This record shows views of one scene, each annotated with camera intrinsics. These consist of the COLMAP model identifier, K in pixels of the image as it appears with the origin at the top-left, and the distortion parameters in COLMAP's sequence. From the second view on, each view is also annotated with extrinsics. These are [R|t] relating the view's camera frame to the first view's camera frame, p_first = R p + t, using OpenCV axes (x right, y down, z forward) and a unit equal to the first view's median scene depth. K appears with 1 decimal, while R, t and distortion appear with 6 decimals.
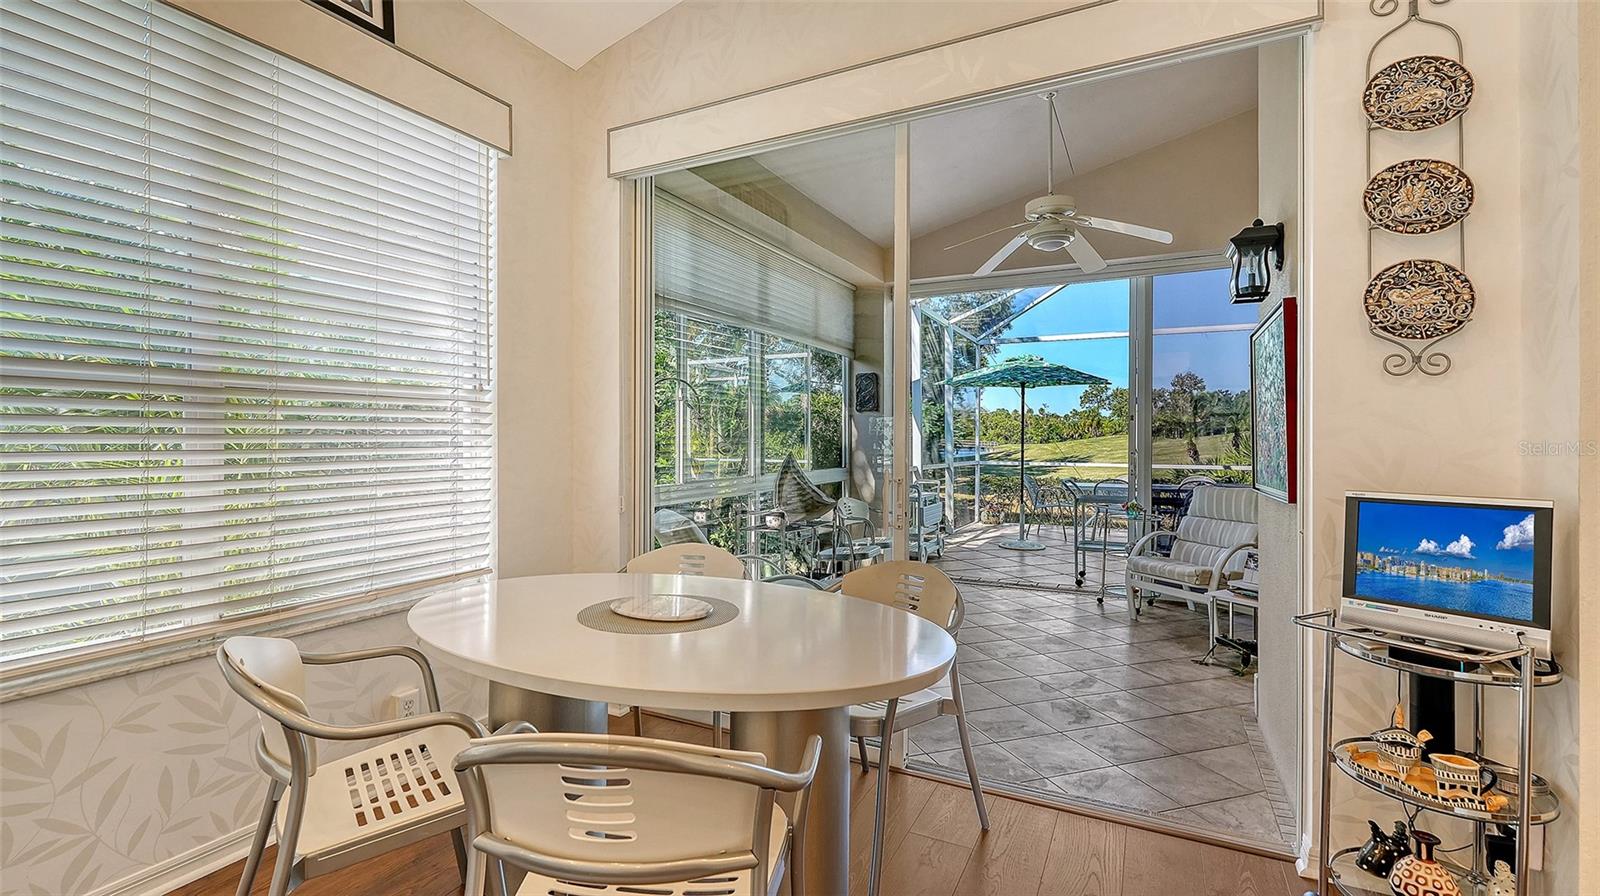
lens RADIAL K [[707.6, 0, 773.2], [0, 707.6, 439.4], [0, 0, 1]] dist [-0.001991, -0.003230]
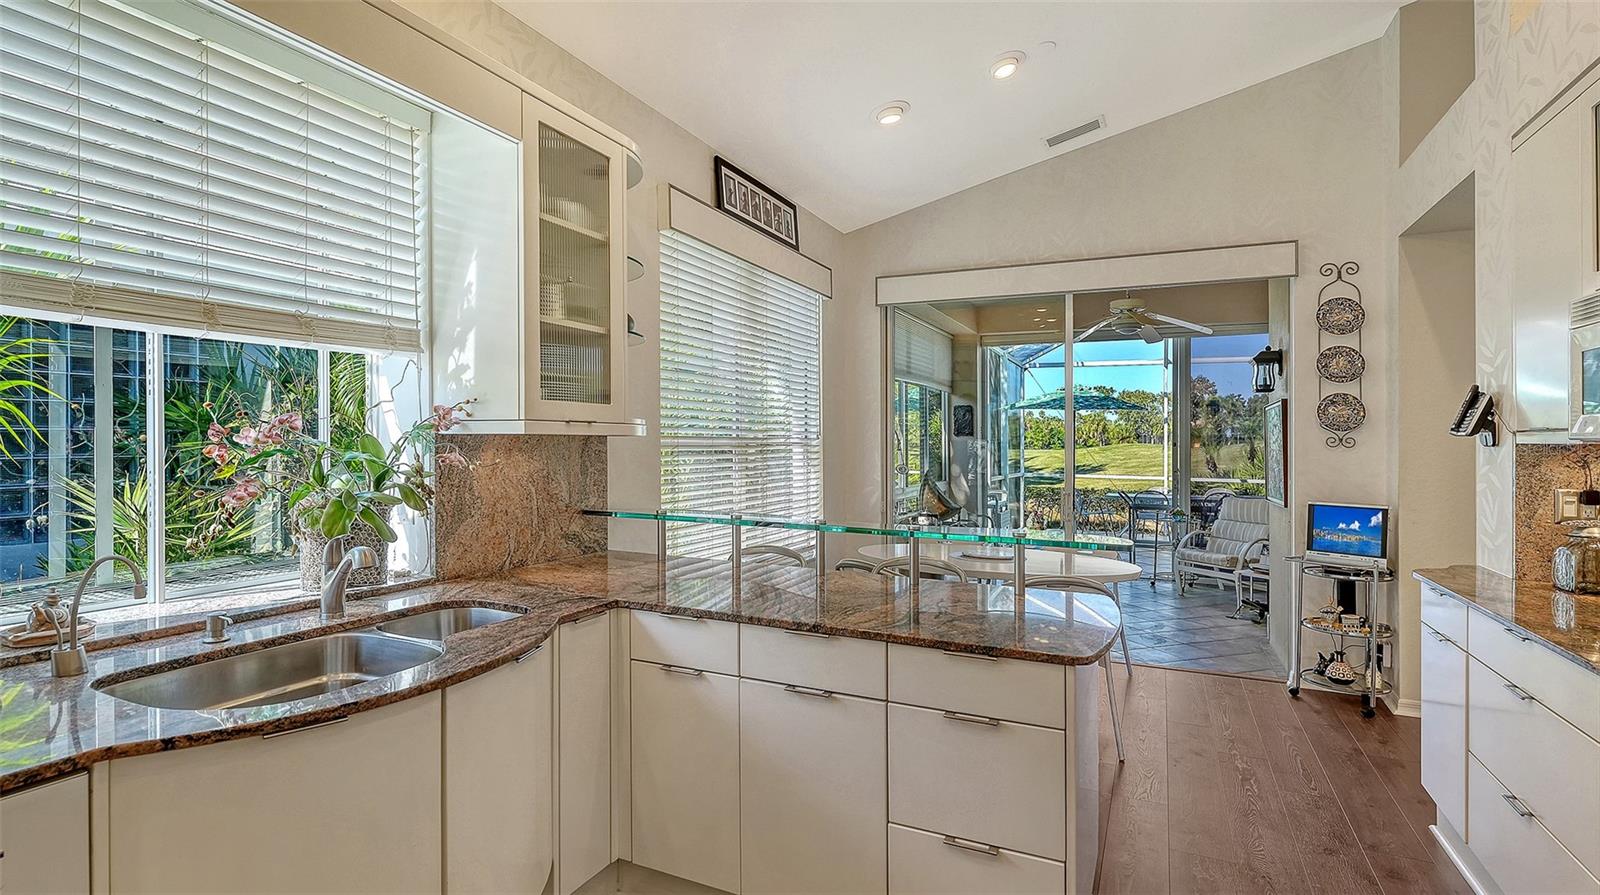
lens RADIAL K [[732.5, 0, 789.0], [0, 732.5, 432.4], [0, 0, 1]] dist [-0.004206, -0.000459]
pose [[0.999814, 0.008366, 0.017404, -0.720671], [-0.008068, 0.999821, -0.017110, -0.076106], [-0.017544, 0.016966, 0.999702, -1.069492]]
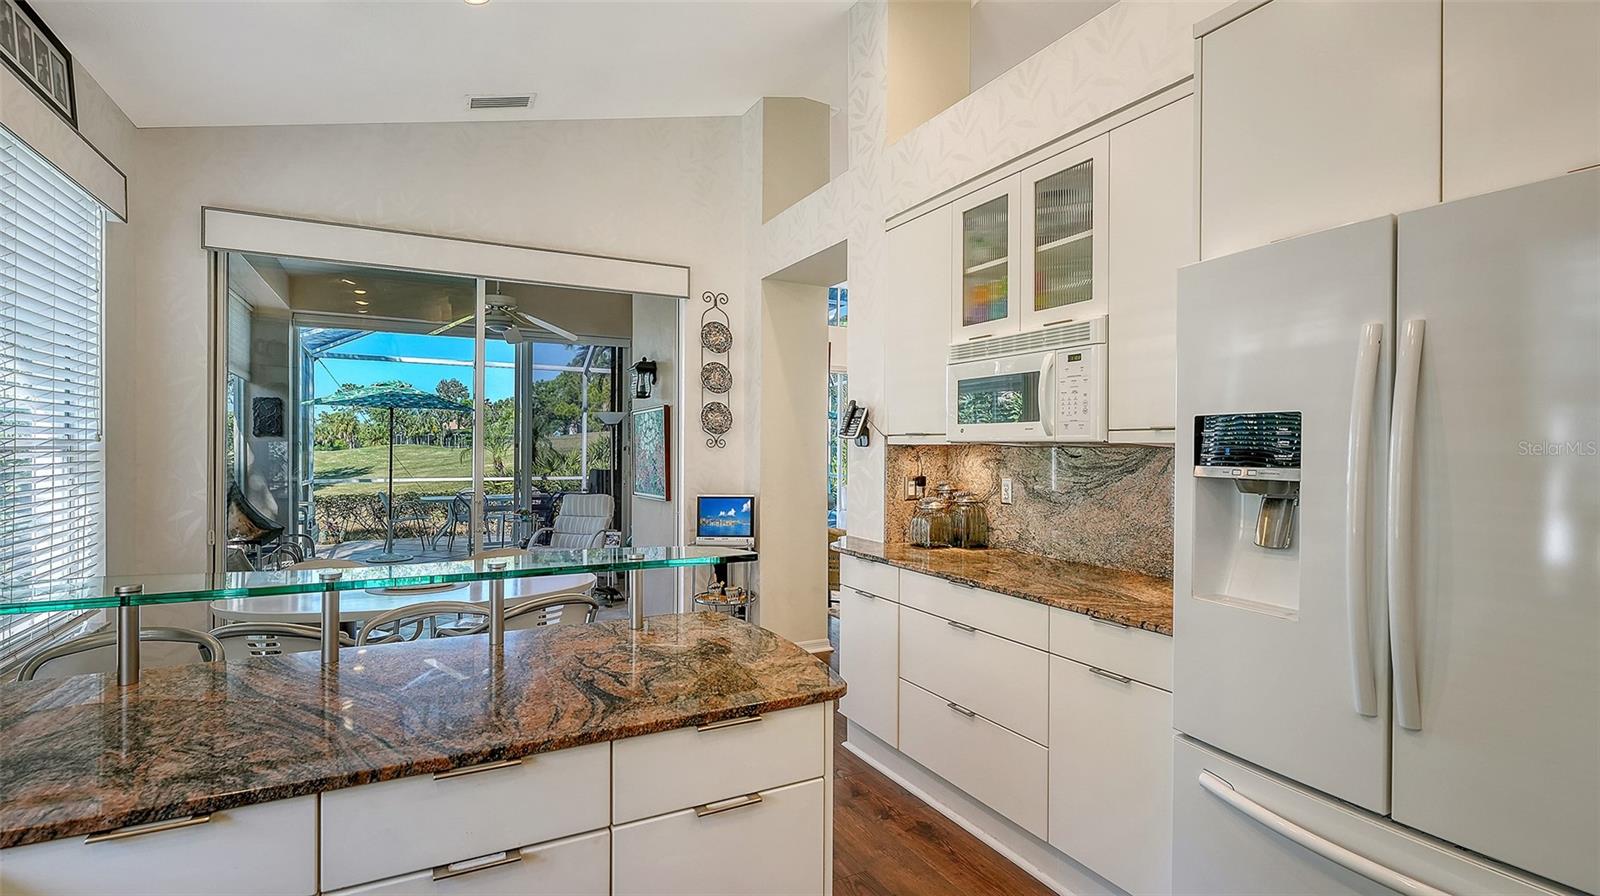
lens RADIAL K [[732.5, 0, 786.2], [0, 732.5, 433.9], [0, 0, 1]] dist [-0.004206, -0.000459]
pose [[0.588251, 0.015811, 0.808524, -0.970870], [0.000724, 0.999798, -0.020078, -0.078089], [-0.808678, 0.012397, 0.588121, -0.686764]]
